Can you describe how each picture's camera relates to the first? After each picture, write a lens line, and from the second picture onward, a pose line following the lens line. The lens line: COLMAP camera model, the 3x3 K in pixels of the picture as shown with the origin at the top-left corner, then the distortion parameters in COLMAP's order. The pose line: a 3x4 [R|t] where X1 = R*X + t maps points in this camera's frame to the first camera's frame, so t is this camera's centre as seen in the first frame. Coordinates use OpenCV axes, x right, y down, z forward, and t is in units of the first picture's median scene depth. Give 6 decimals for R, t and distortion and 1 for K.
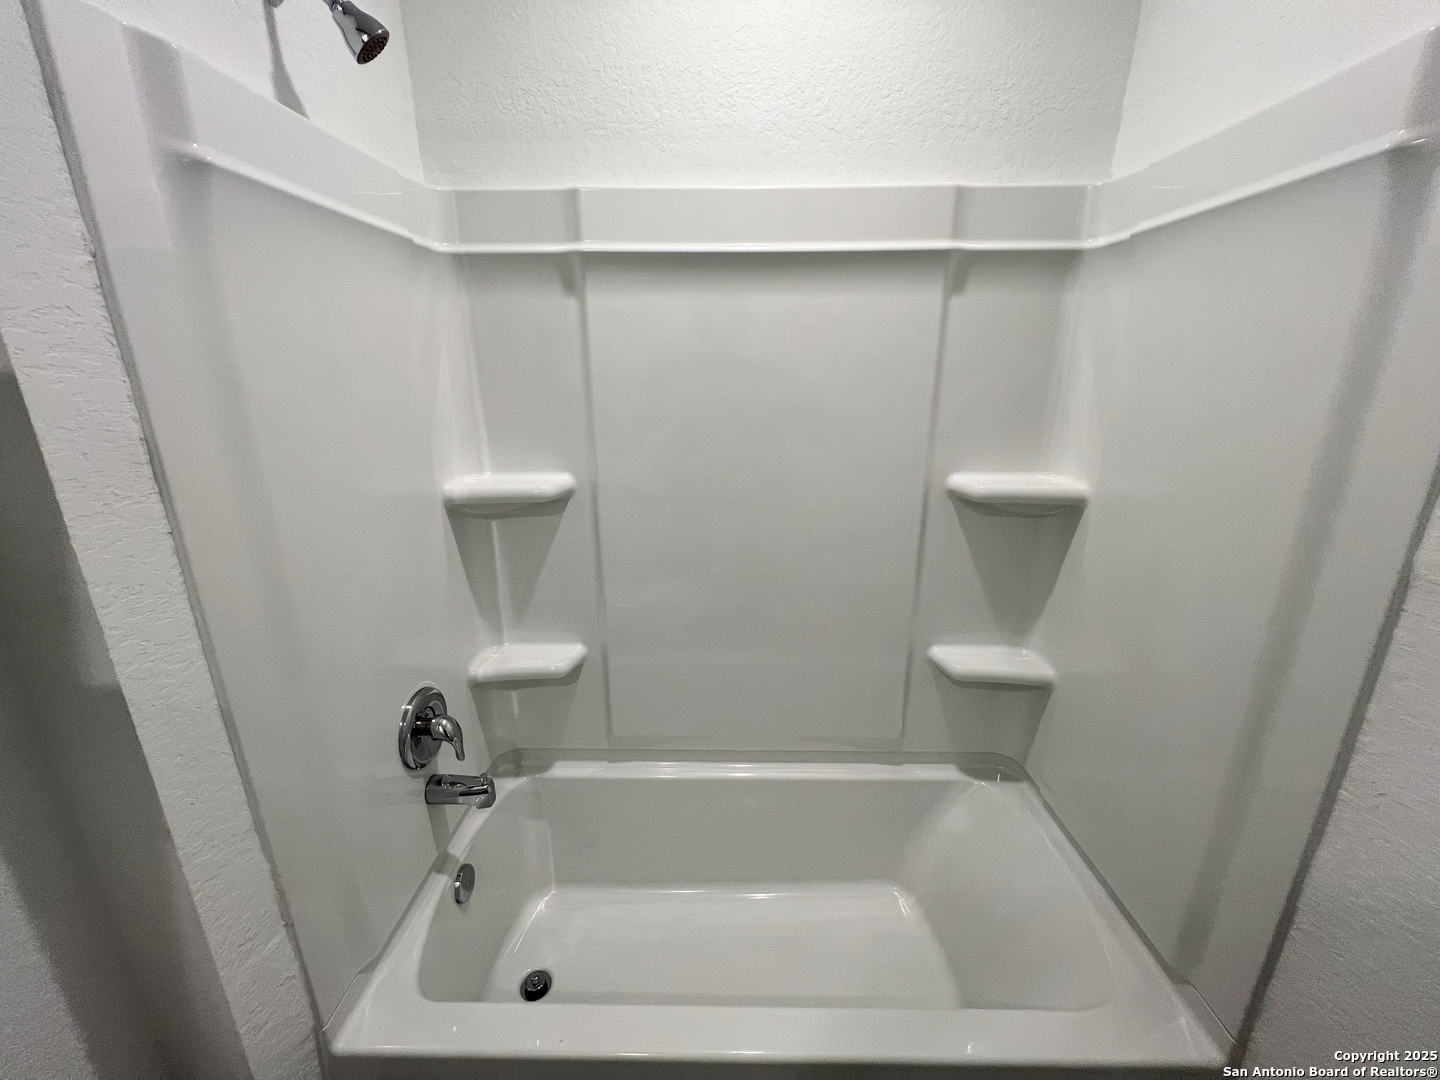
lens RADIAL K [[573.9, 0, 720.8], [0, 573.9, 553.5], [0, 0, 1]] dist [-0.001295, 0.001263]
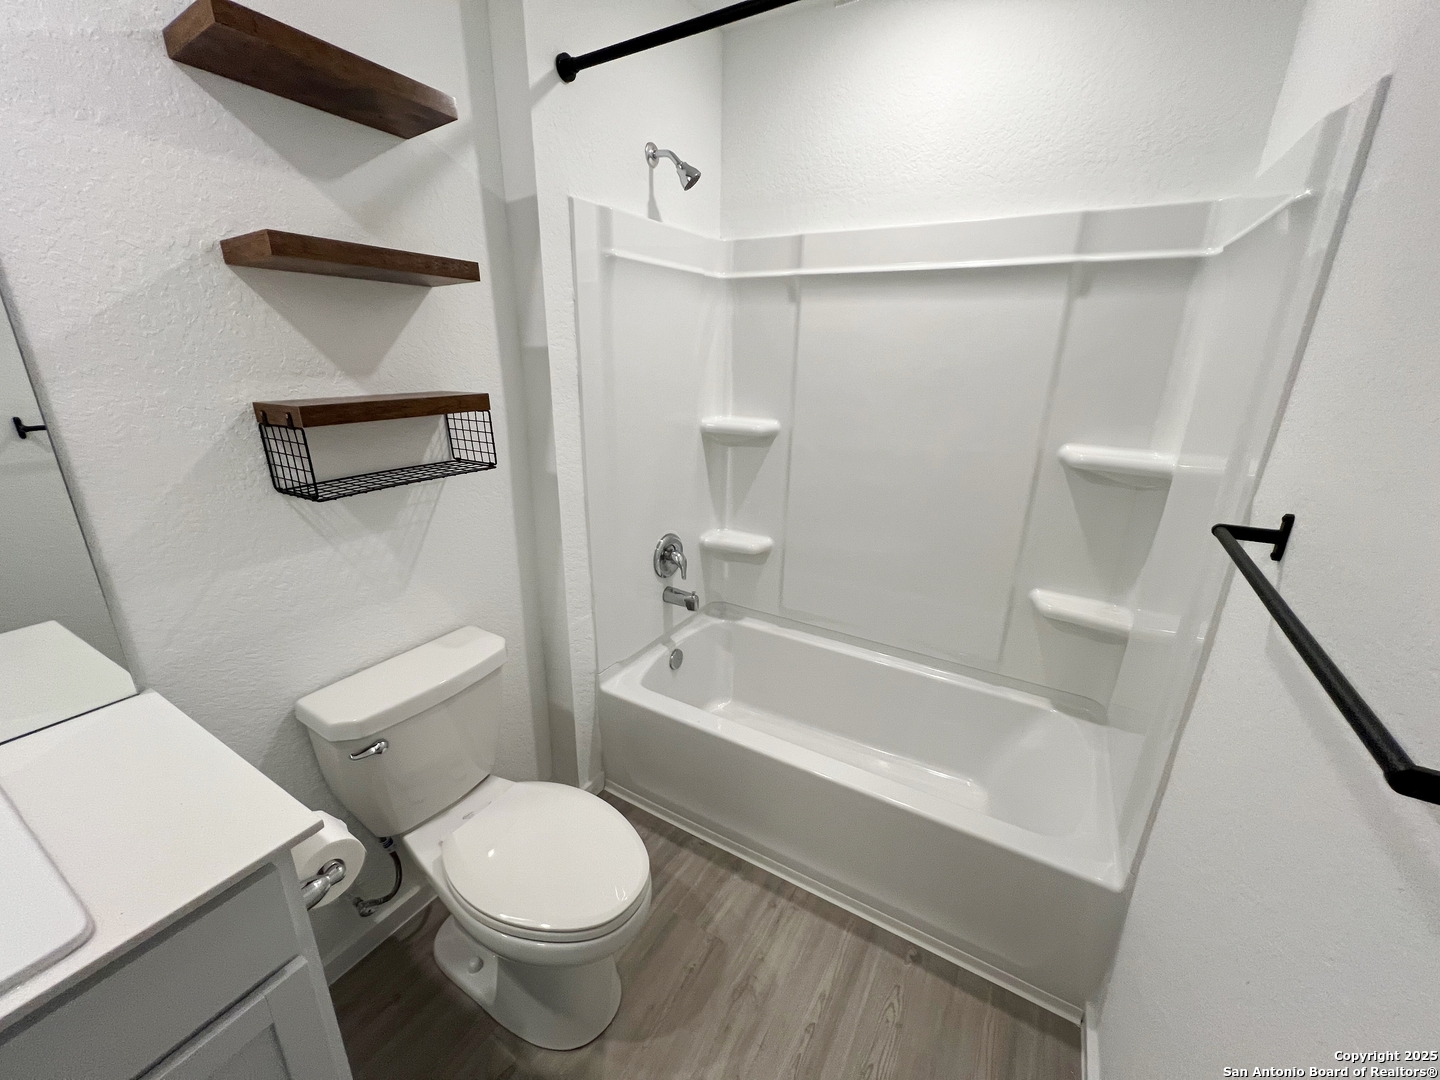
lens RADIAL K [[573.9, 0, 734.3], [0, 573.9, 559.9], [0, 0, 1]] dist [-0.001295, 0.001263]
pose [[0.879217, 0.183175, -0.439800, 0.407361], [-0.165818, 0.983070, 0.077953, 0.136635], [0.446634, 0.004389, 0.894706, -0.449765]]
